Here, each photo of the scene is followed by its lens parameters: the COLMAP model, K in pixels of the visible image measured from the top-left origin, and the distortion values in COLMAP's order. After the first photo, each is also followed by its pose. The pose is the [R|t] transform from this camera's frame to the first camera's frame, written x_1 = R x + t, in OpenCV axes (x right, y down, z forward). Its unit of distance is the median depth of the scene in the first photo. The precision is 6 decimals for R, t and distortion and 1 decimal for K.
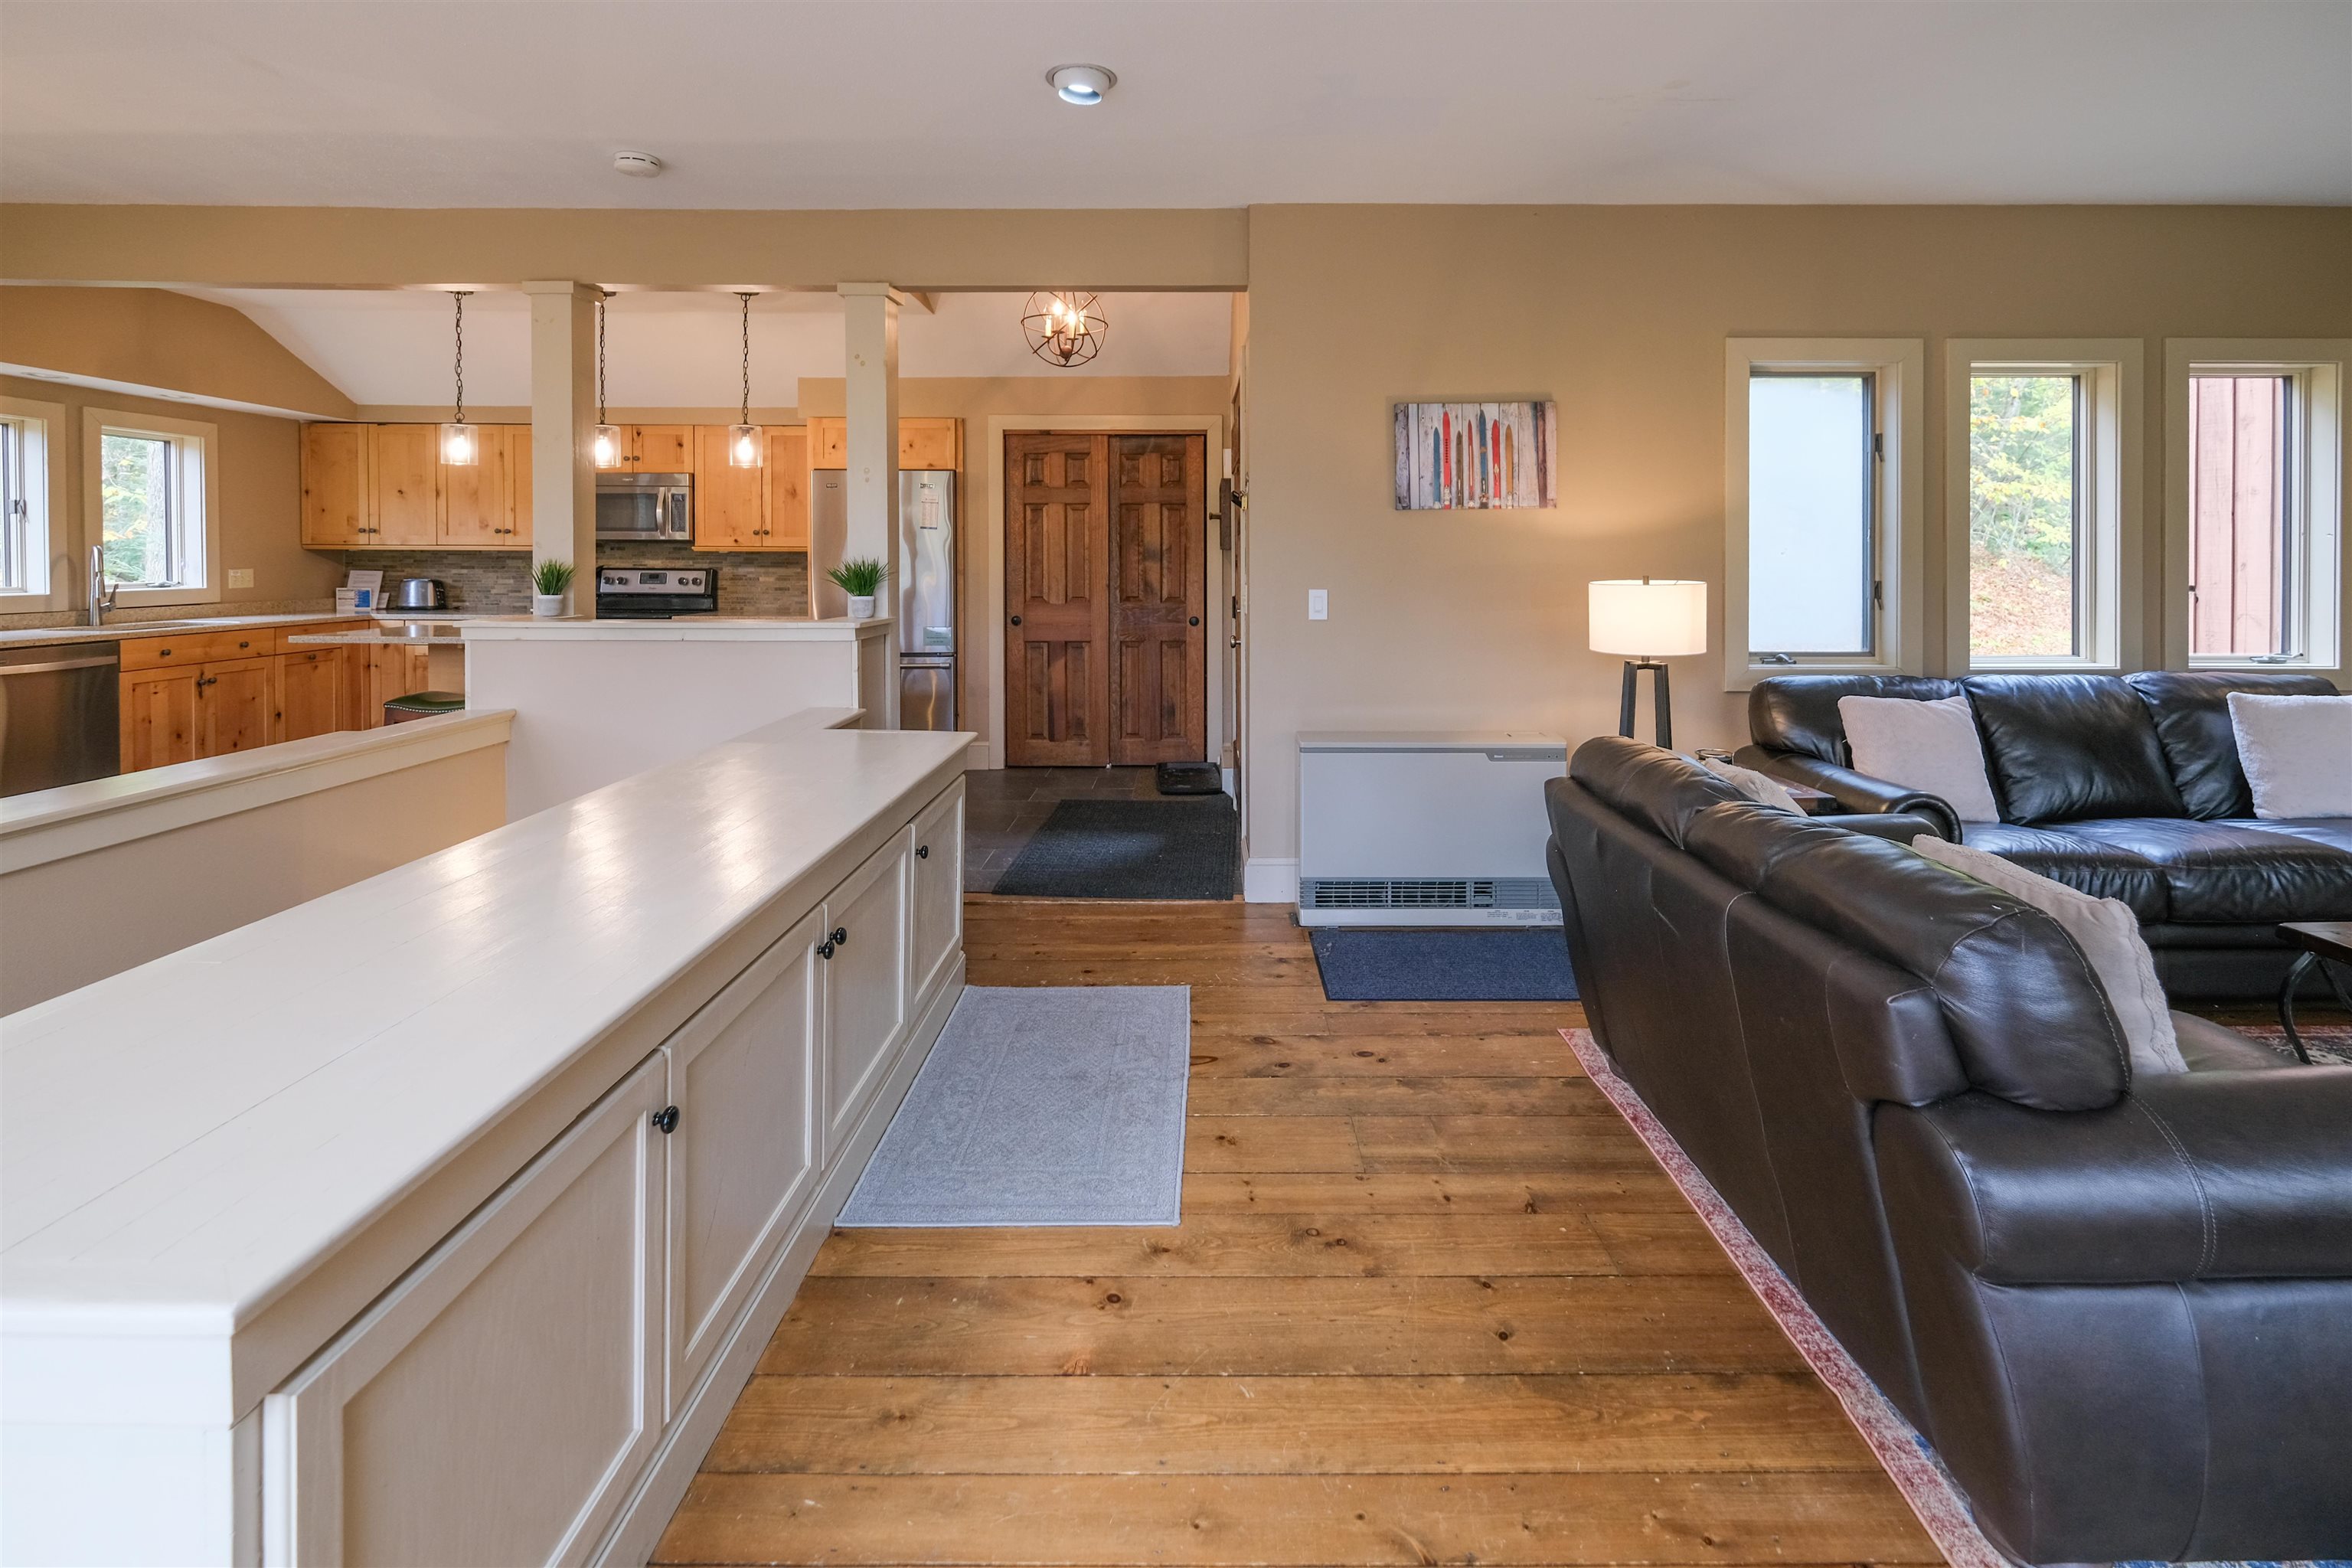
lens RADIAL K [[1071.6, 0, 1192.9], [0, 1071.6, 568.4], [0, 0, 1]] dist [0.003833, -0.001020]
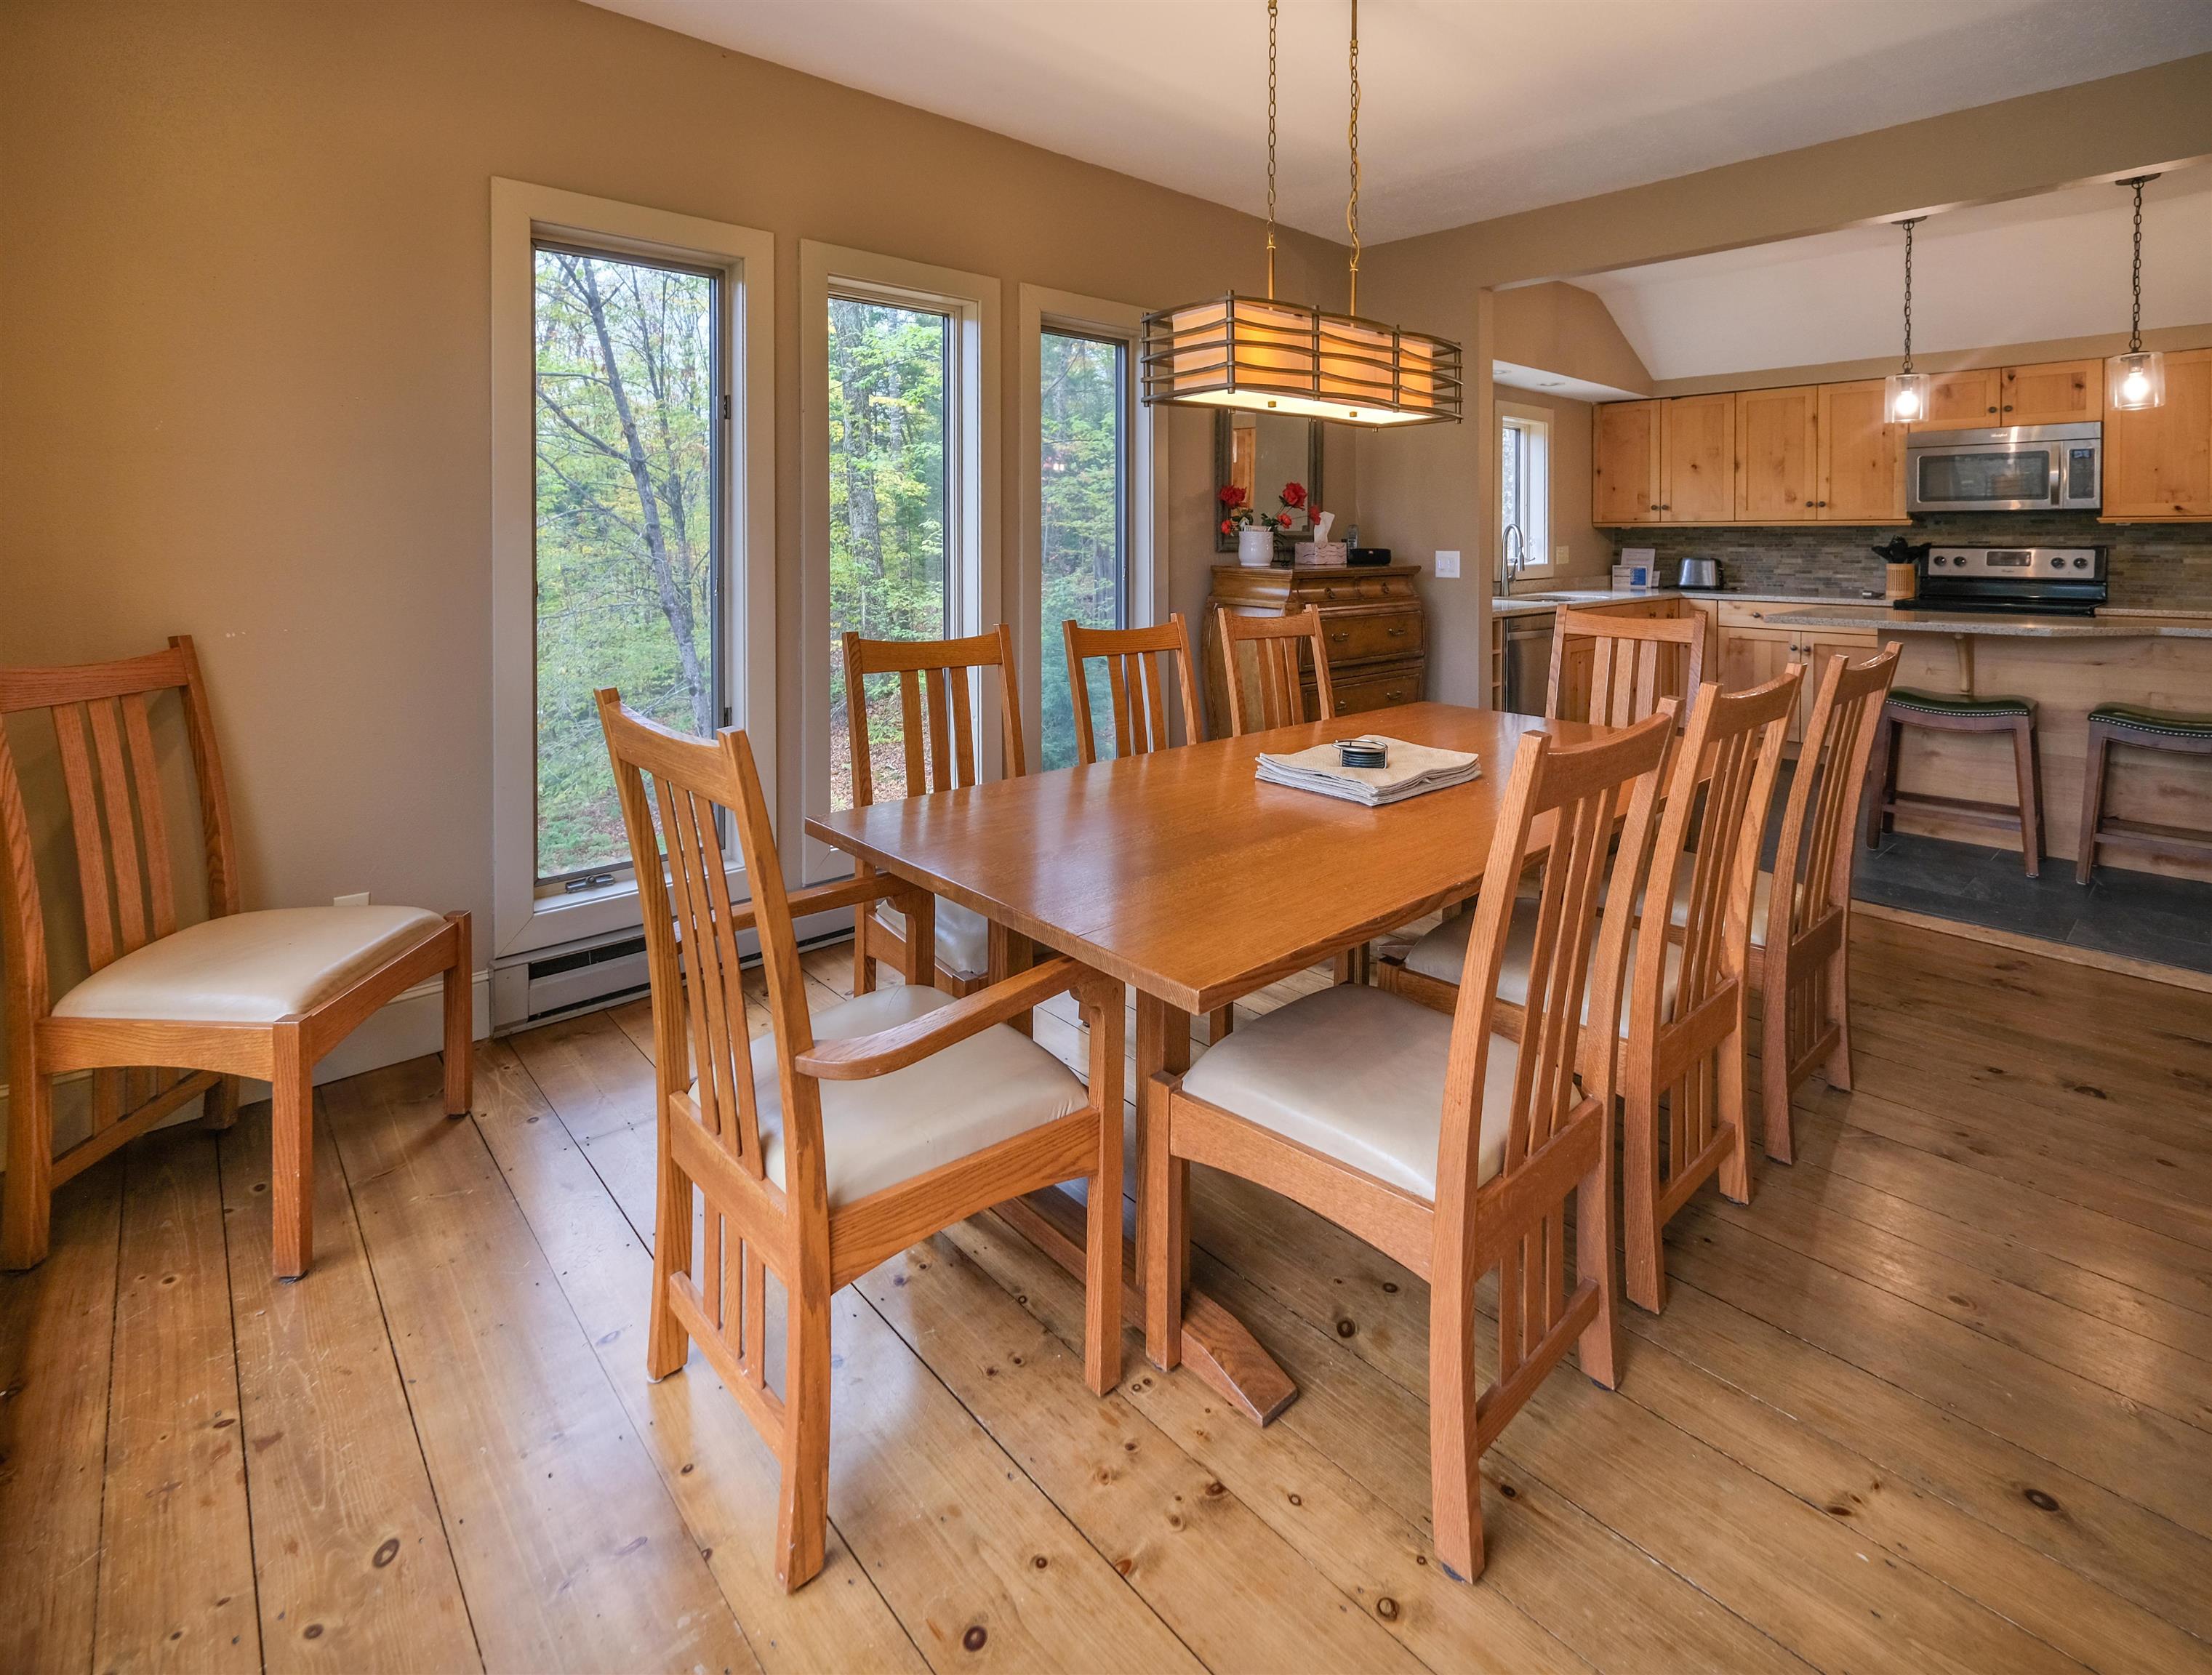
lens RADIAL K [[1049.6, 0, 1106.6], [0, 1049.6, 558.4], [0, 0, 1]] dist [-0.017651, 0.005036]
pose [[0.664373, 0.008491, -0.747353, -0.497251], [-0.005302, 0.999964, 0.006648, 0.010143], [0.747382, -0.000454, 0.664394, -0.036975]]
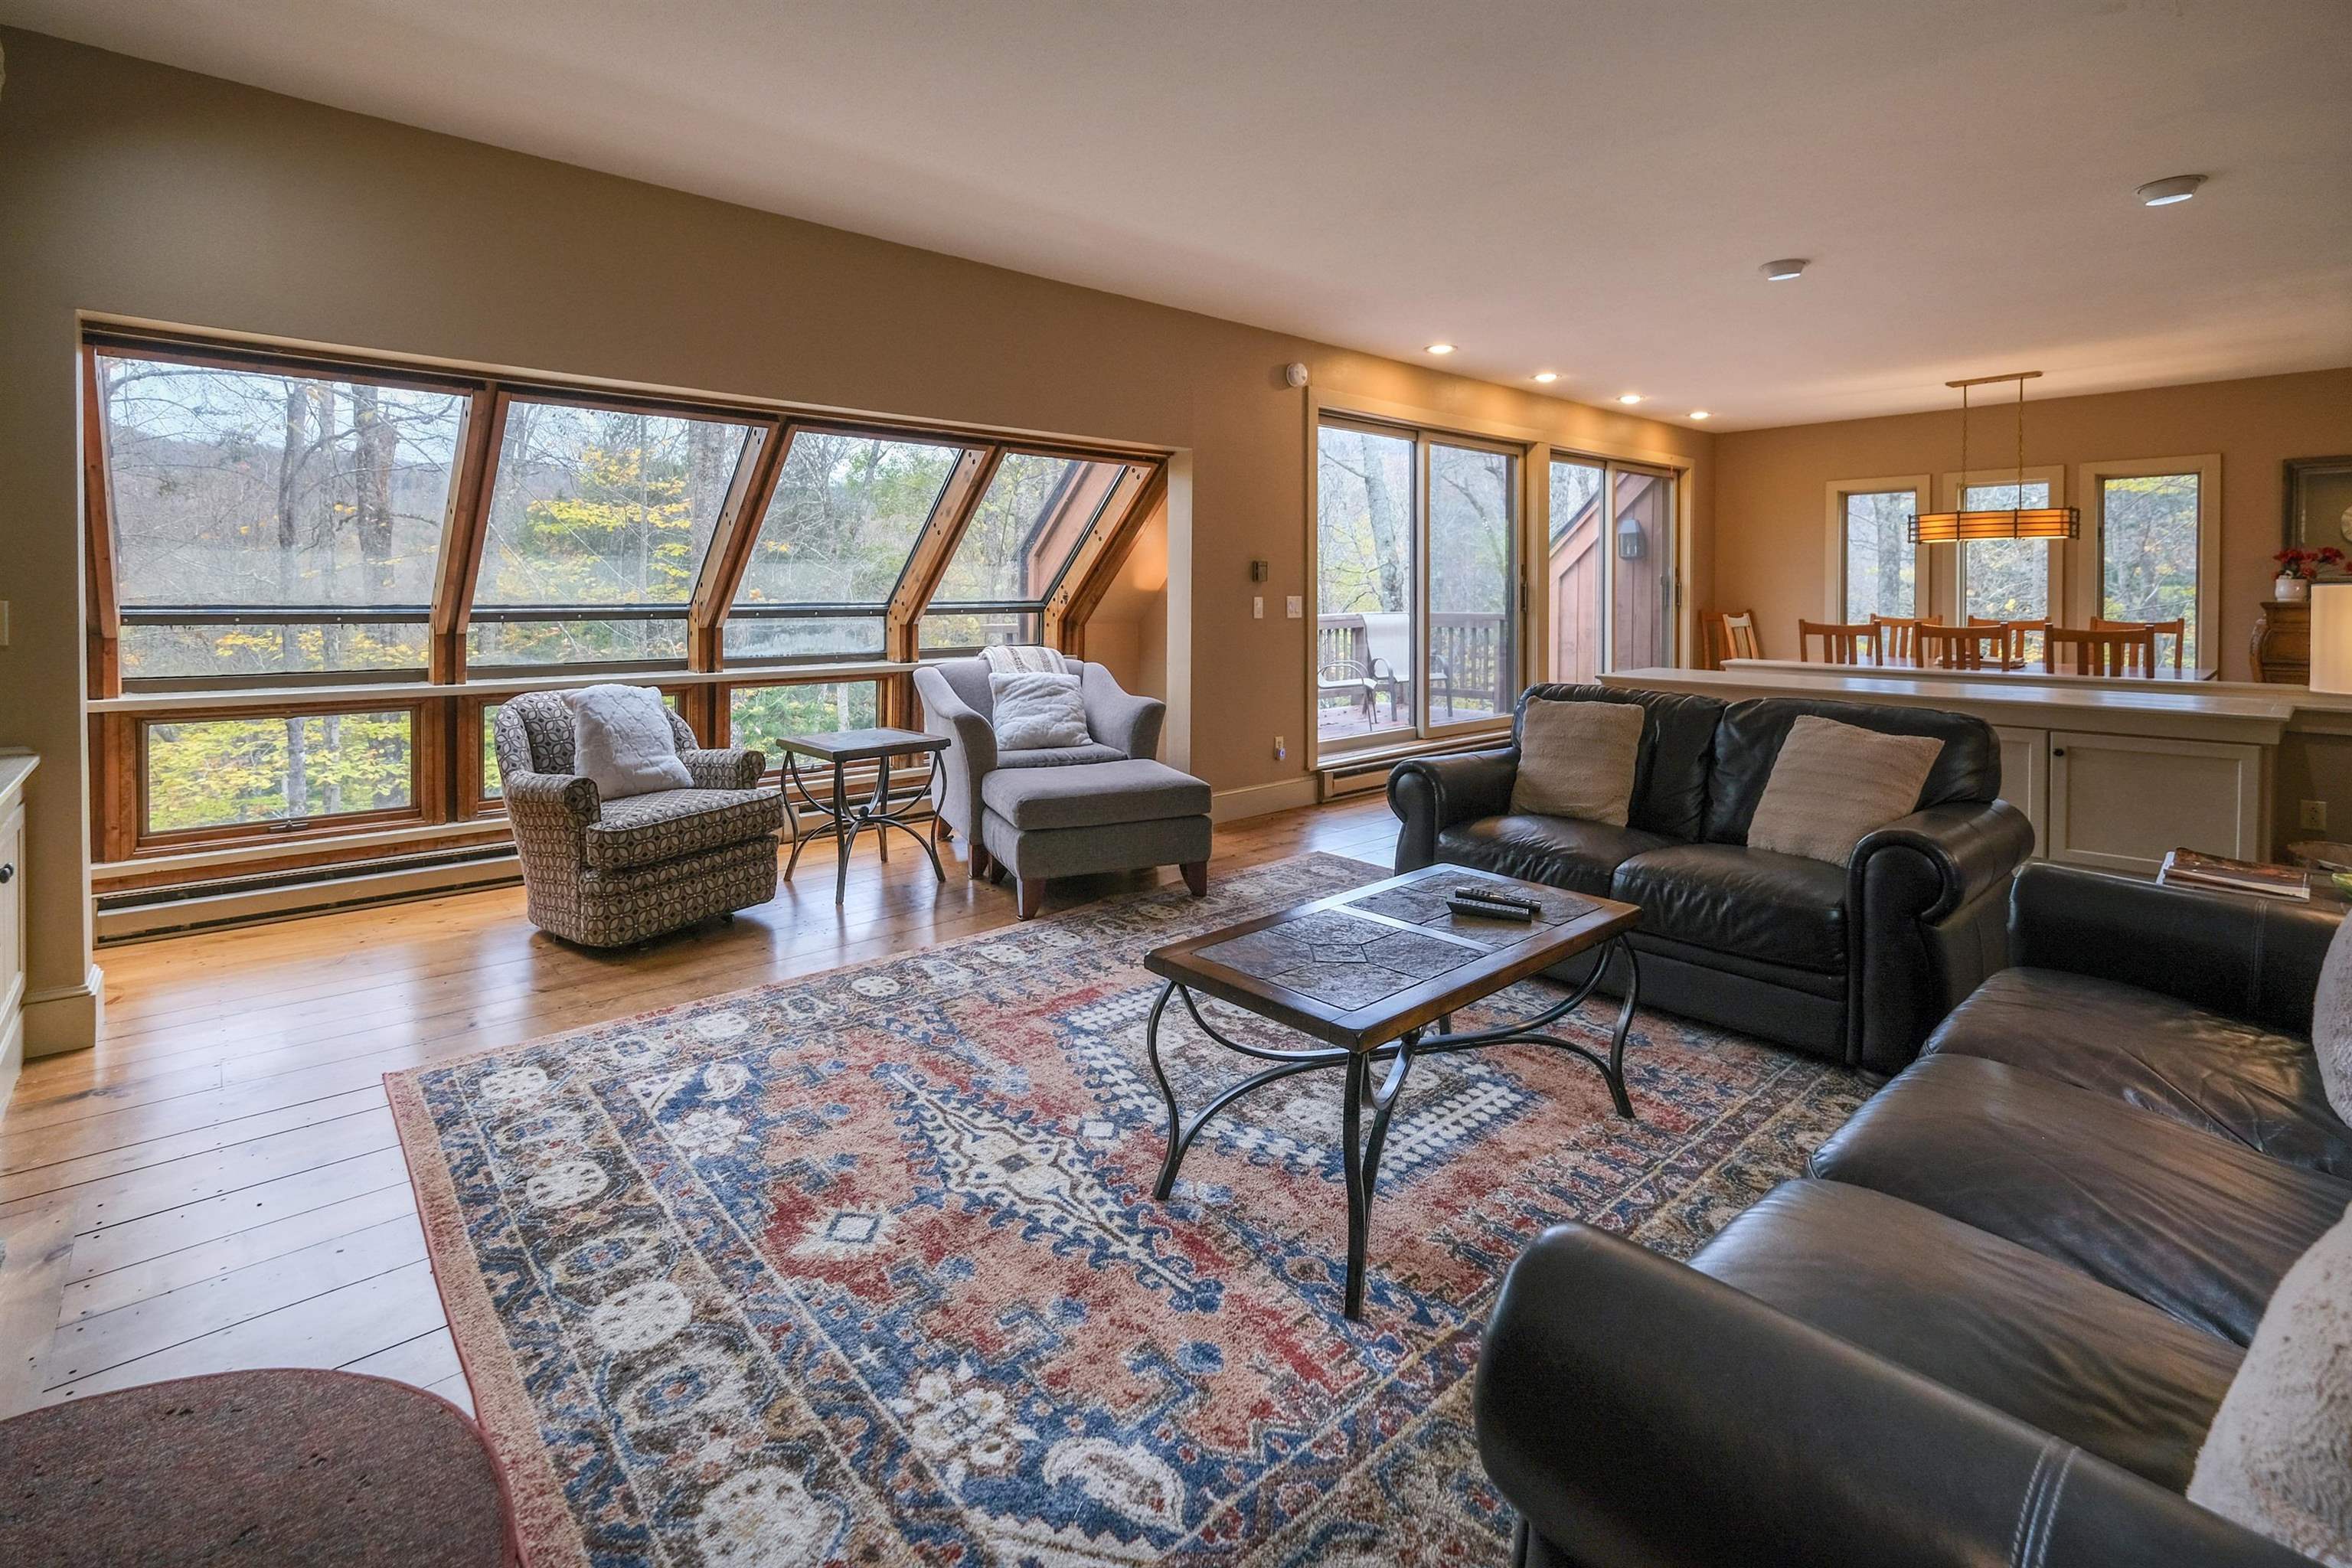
lens RADIAL K [[1071.6, 0, 1150.1], [0, 1071.6, 639.5], [0, 0, 1]] dist [0.003833, -0.001020]
pose [[-0.744158, 0.026206, -0.667489, 0.934710], [-0.010860, 0.998624, 0.051314, 0.014405], [0.667915, 0.045435, -0.742849, 0.657826]]
